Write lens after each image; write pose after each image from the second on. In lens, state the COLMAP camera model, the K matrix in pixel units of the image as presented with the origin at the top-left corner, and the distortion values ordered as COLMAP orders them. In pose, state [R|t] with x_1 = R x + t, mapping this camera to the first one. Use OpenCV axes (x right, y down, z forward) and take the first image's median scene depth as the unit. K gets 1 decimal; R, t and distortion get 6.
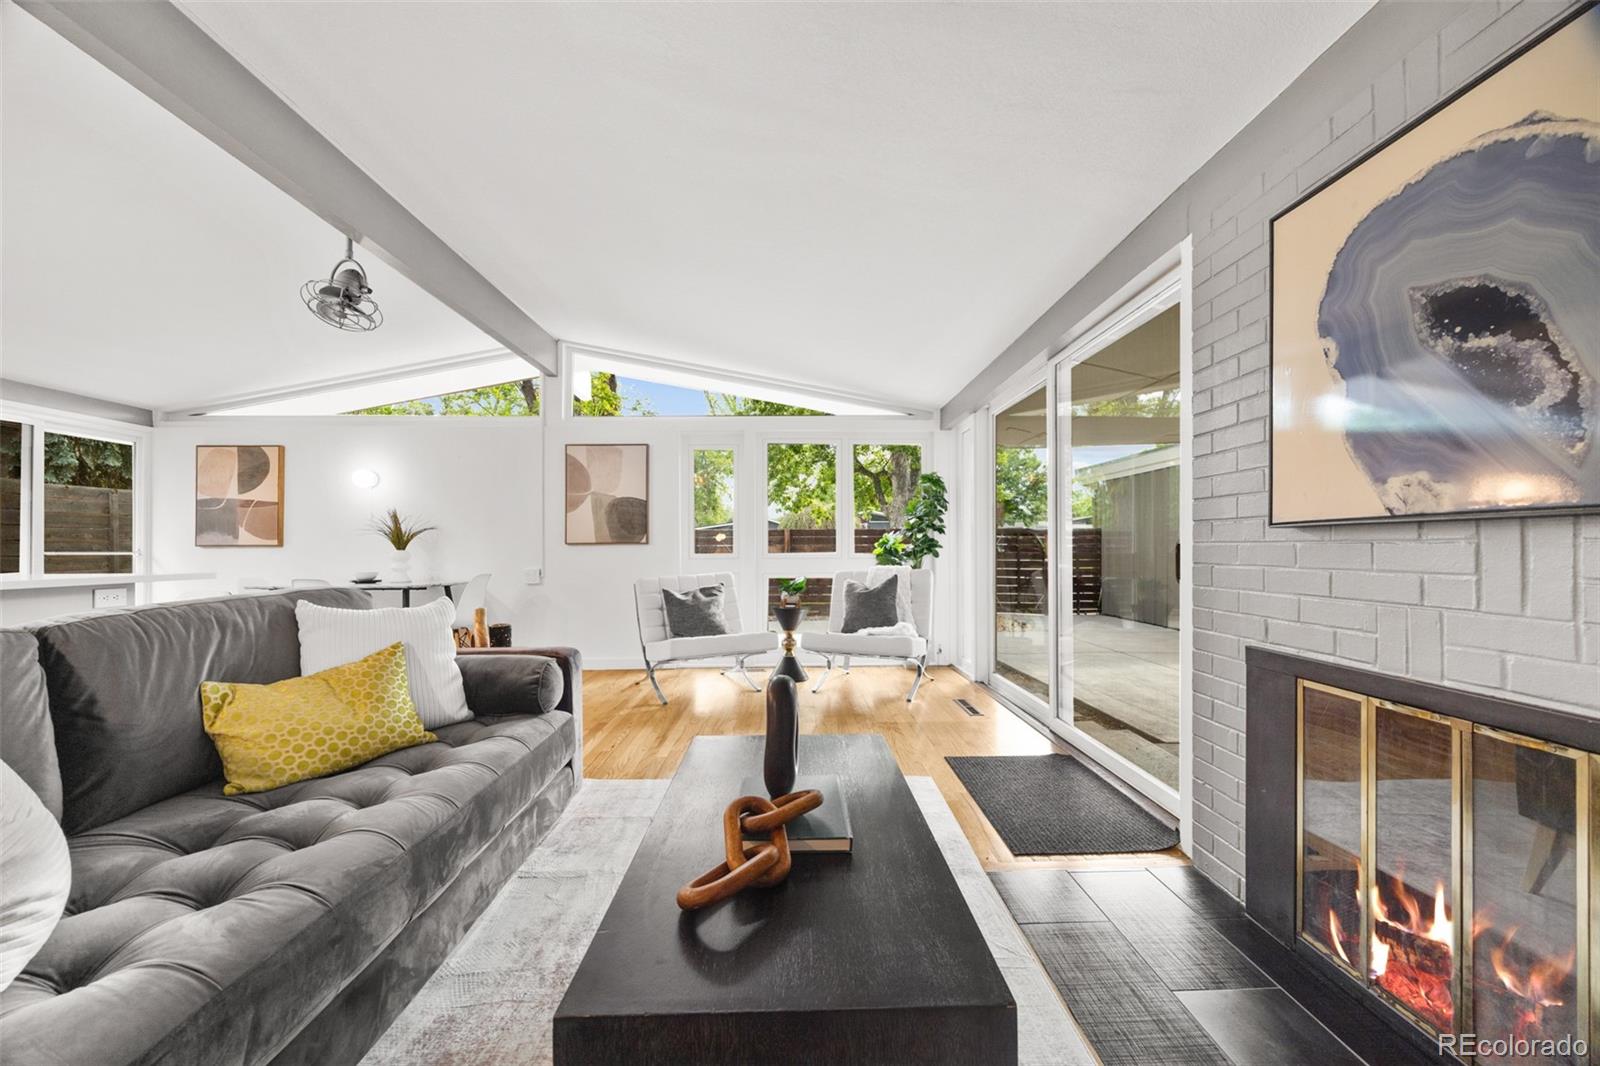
lens RADIAL K [[609.6, 0, 805.5], [0, 609.6, 540.4], [0, 0, 1]] dist [-0.007119, 0.001433]
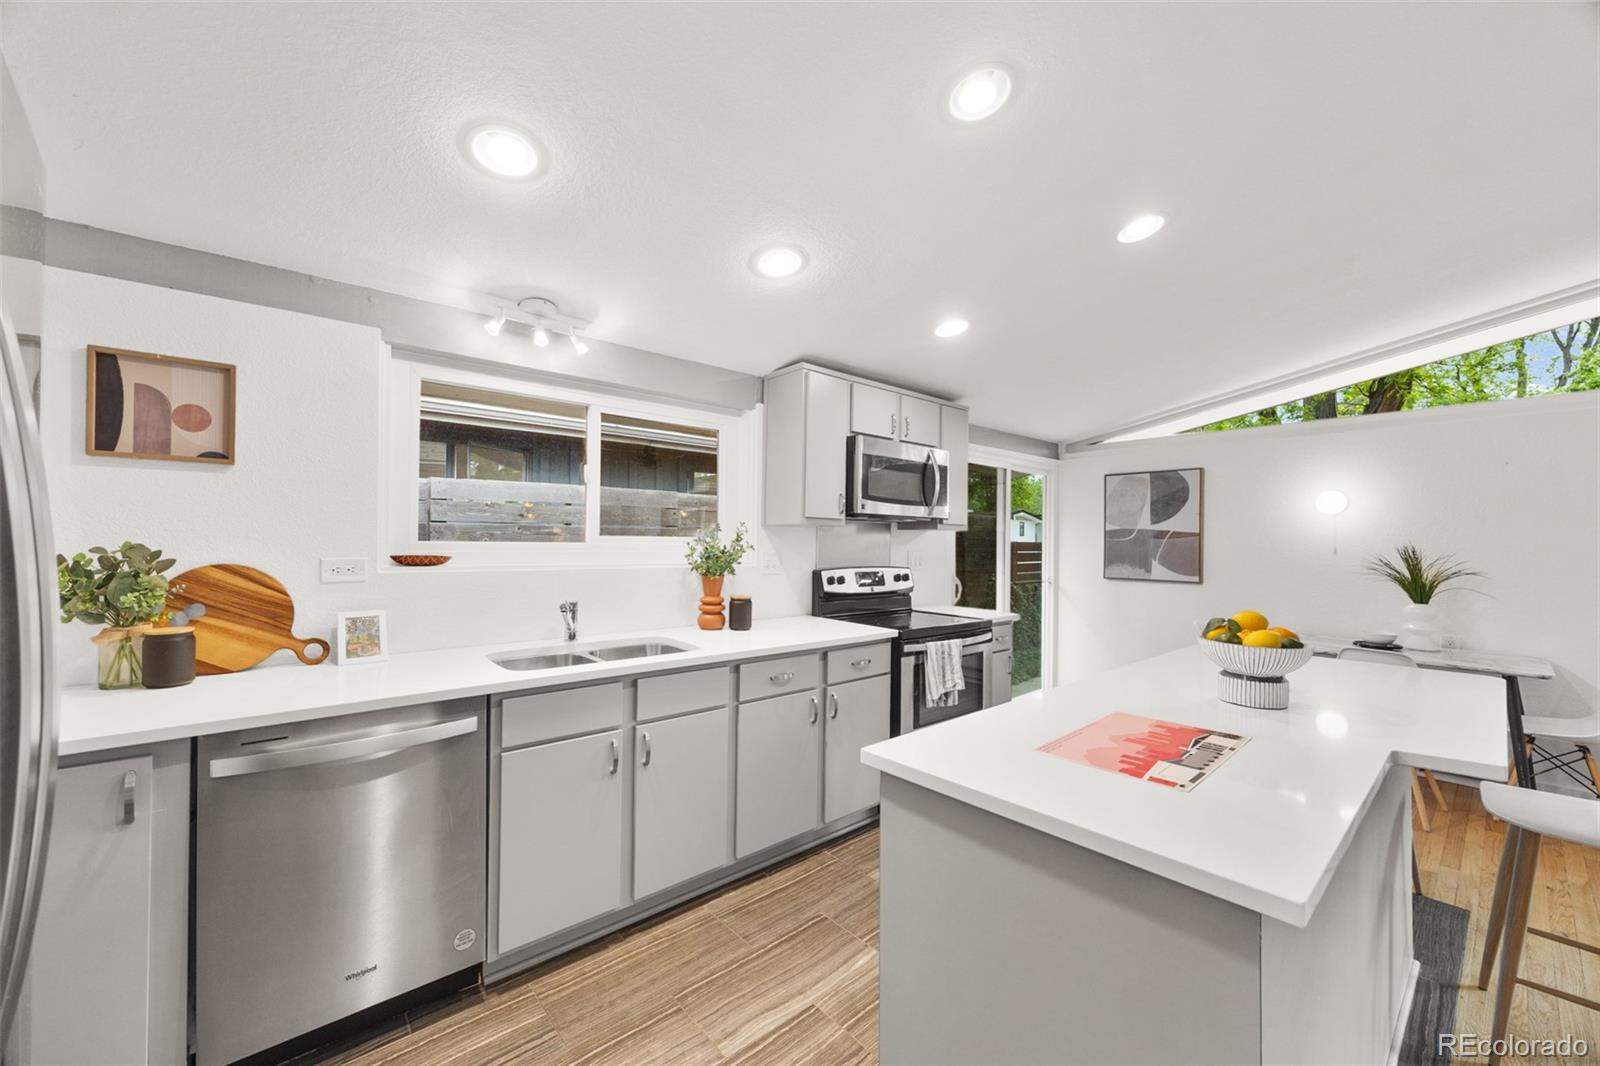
lens RADIAL K [[609.6, 0, 803.3], [0, 609.6, 538.7], [0, 0, 1]] dist [-0.007119, 0.001433]
pose [[0.632155, 0.007631, -0.774804, -0.625934], [-0.003948, 0.999970, 0.006628, -0.066115], [0.774832, -0.001131, 0.632166, 0.005309]]
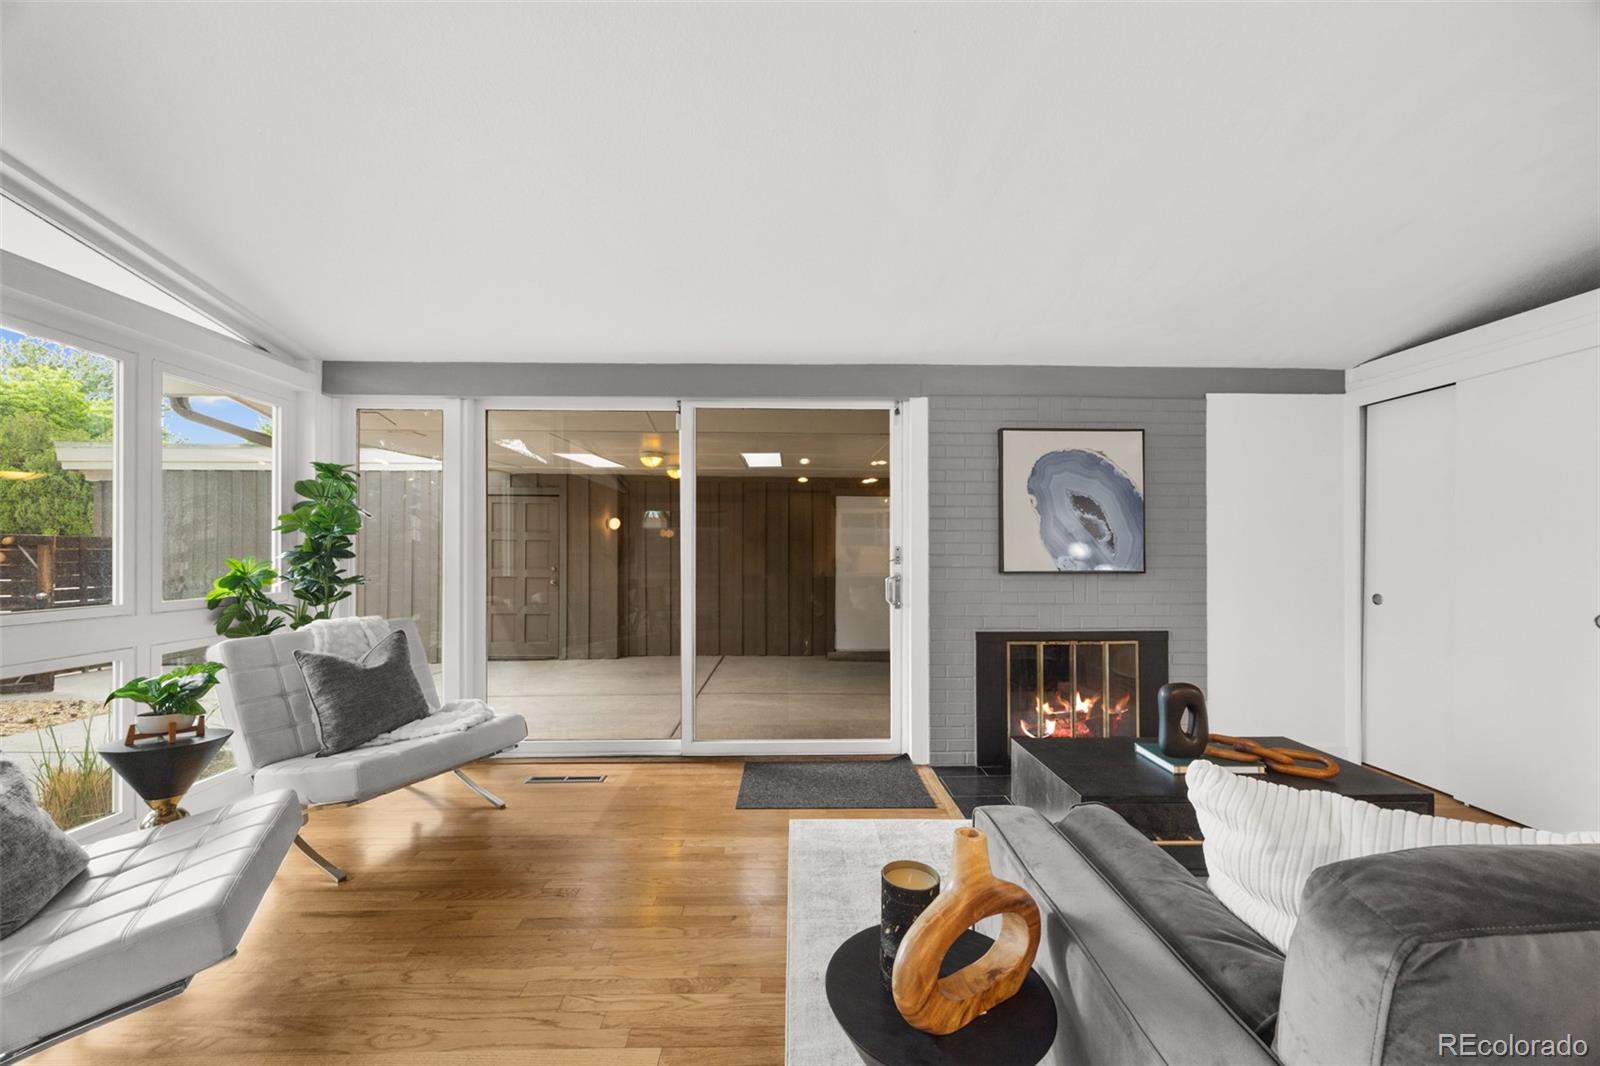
lens RADIAL K [[609.6, 0, 804.3], [0, 609.6, 552.3], [0, 0, 1]] dist [-0.007119, 0.001433]
pose [[-0.009103, 0.006947, 0.999934, -0.474310], [-0.014023, 0.999877, -0.007074, -0.024686], [-0.999860, -0.014087, -0.009004, 0.595759]]
